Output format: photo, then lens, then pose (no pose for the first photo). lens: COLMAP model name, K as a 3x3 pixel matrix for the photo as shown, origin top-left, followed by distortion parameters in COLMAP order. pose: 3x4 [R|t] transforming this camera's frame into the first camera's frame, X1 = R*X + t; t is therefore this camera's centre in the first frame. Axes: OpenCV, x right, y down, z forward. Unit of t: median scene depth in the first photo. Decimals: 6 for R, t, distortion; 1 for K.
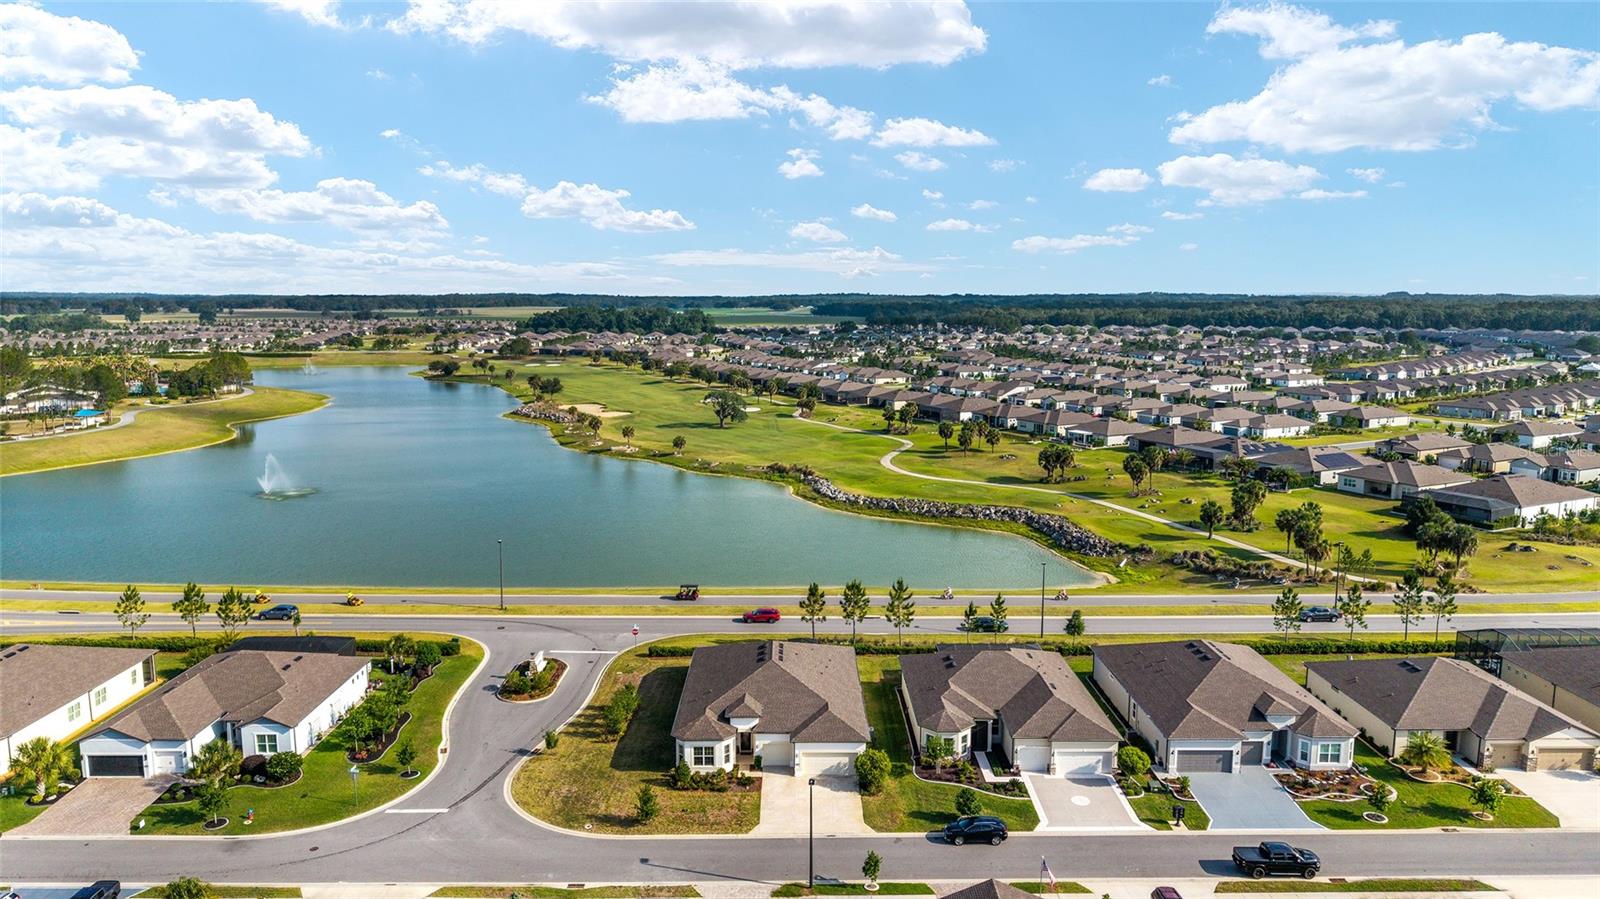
lens RADIAL K [[1043.0, 0, 800.0], [0, 1043.0, 449.5], [0, 0, 1]] dist [-0.000553, -0.000490]
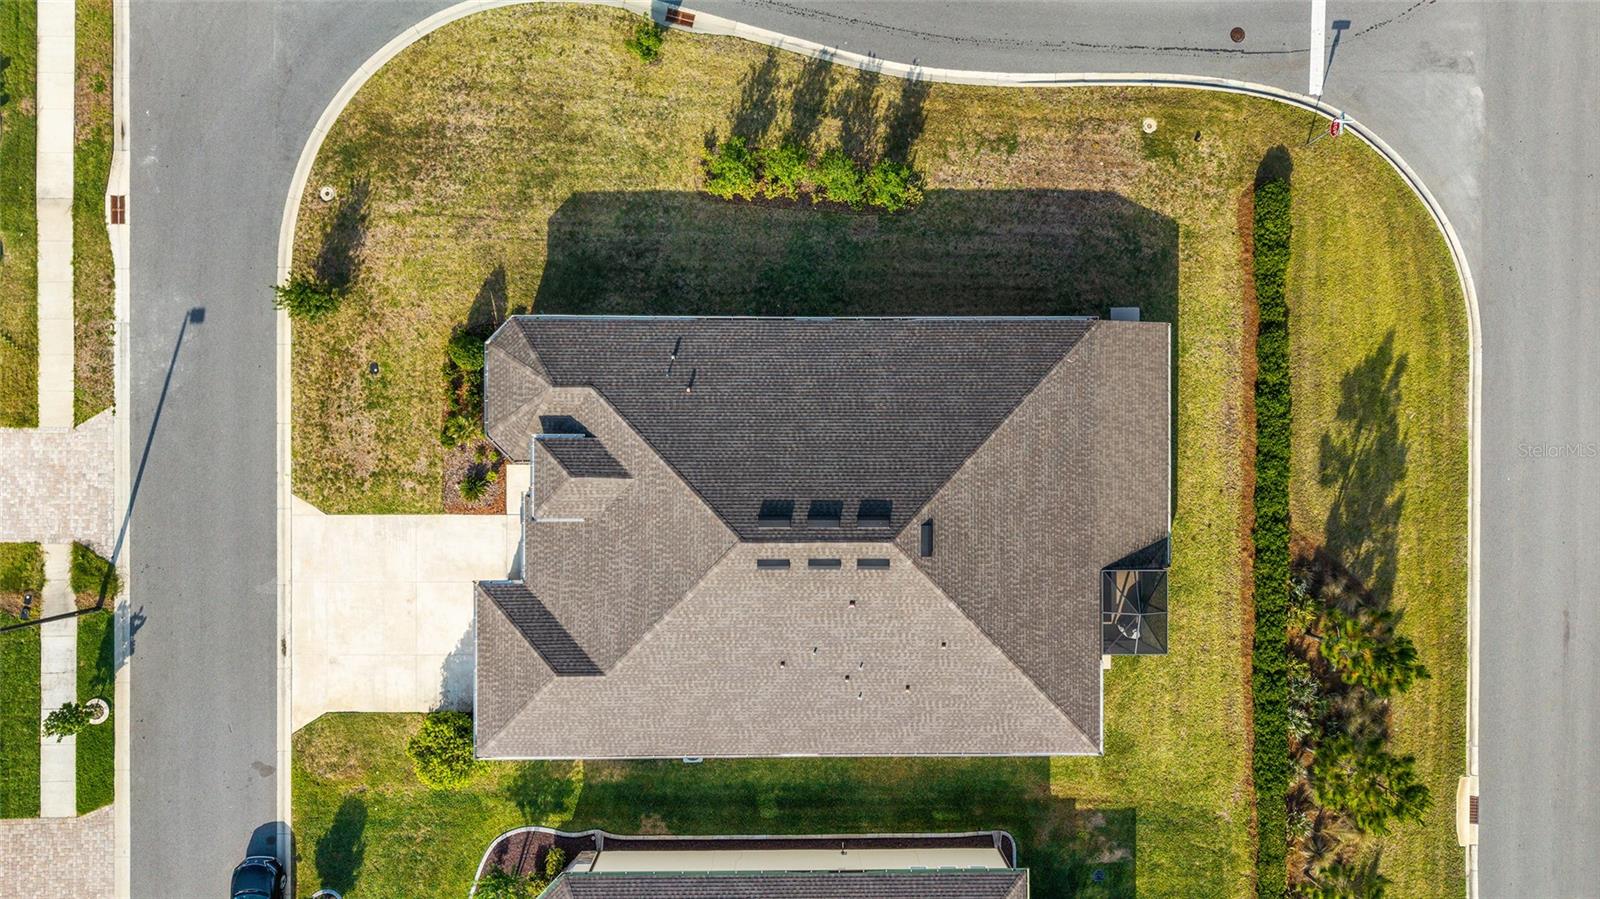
lens RADIAL K [[1043.0, 0, 800.0], [0, 1043.0, 449.5], [0, 0, 1]] dist [-0.000553, -0.000490]
pose [[-0.007438, 0.999972, -0.000026, -0.071737], [-0.173320, -0.001264, 0.984865, -0.200947], [0.984837, 0.007330, 0.173325, 1.114791]]
